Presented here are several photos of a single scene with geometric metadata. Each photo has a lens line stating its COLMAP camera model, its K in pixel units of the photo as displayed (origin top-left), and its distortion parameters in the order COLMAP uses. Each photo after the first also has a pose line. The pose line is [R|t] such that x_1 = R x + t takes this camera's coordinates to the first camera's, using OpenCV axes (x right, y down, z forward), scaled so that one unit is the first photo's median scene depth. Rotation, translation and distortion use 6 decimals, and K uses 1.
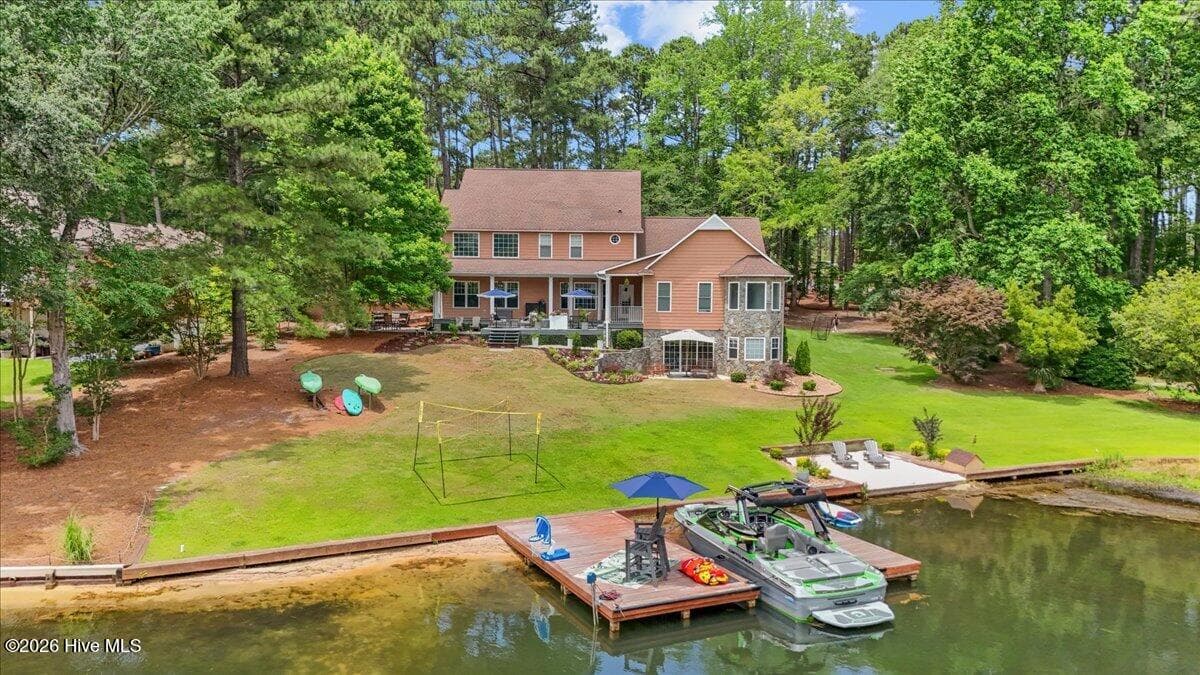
lens RADIAL K [[835.5, 0, 600.0], [0, 835.5, 337.5], [0, 0, 1]] dist [0.045055, 0.000263]
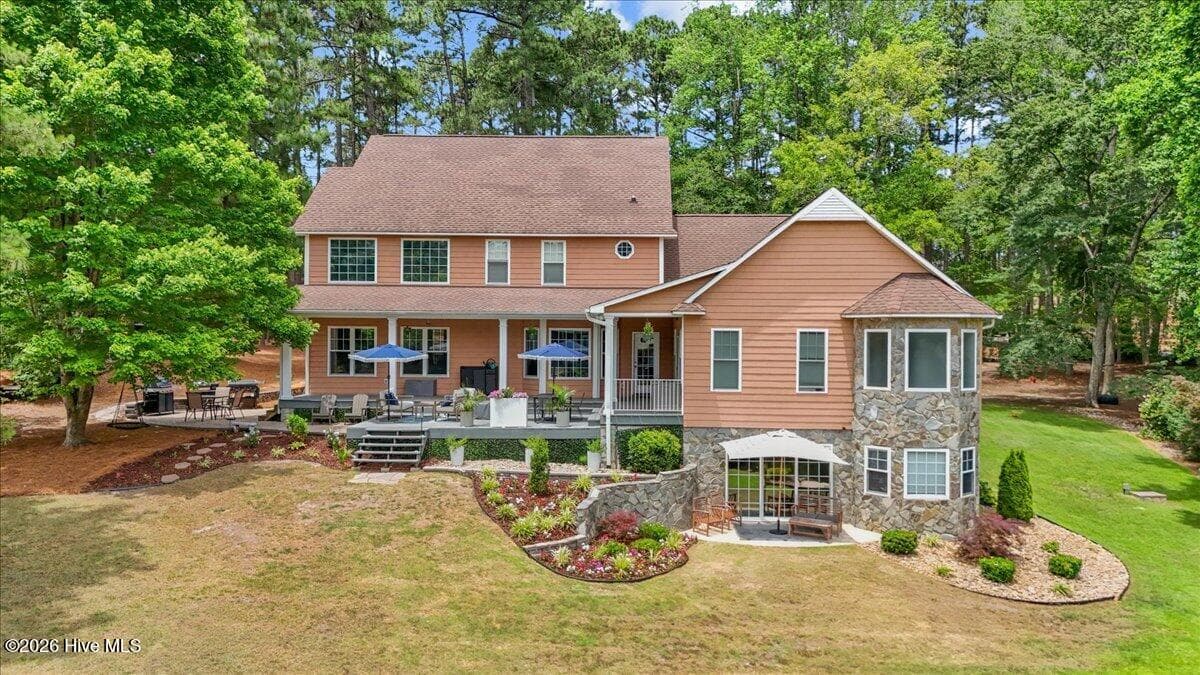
lens RADIAL K [[896.3, 0, 597.5], [0, 896.3, 314.3], [0, 0, 1]] dist [0.001579, -0.000107]
pose [[0.999878, -0.002751, -0.015371, 0.010551], [0.001617, 0.997308, -0.073304, -0.036918], [0.015532, 0.073271, 0.997191, 0.479129]]
